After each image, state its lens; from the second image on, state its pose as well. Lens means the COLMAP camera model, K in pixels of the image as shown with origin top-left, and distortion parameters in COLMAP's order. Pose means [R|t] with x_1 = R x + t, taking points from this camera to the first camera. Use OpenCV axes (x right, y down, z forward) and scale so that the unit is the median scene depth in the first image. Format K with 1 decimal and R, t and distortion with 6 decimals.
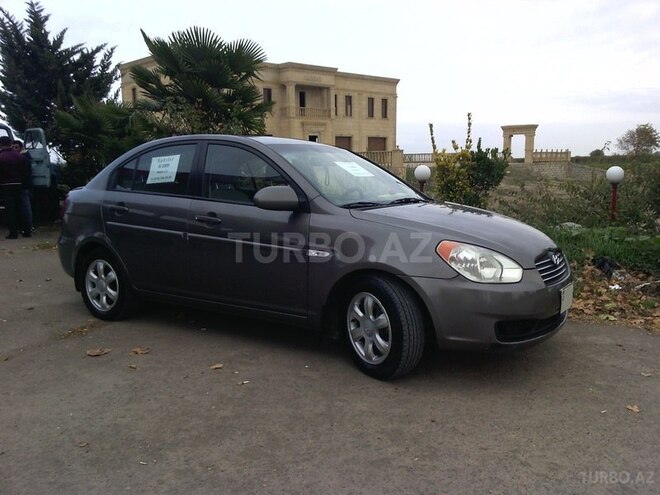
lens RADIAL K [[608.7, 0, 339.3], [0, 608.7, 247.7], [0, 0, 1]] dist [0.031850, -0.080034]
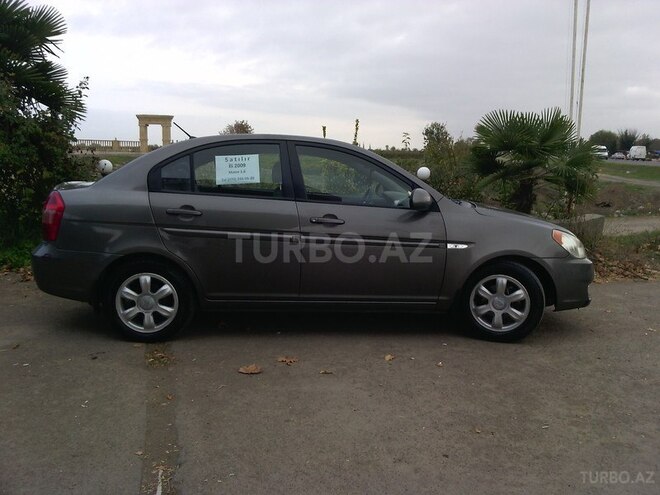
lens RADIAL K [[608.7, 0, 339.3], [0, 608.7, 247.7], [0, 0, 1]] dist [0.031850, -0.080034]
pose [[0.779499, -0.066095, 0.622907, -0.721746], [0.053666, 0.997808, 0.038717, -0.034891], [-0.624100, 0.003249, 0.781337, 0.167934]]
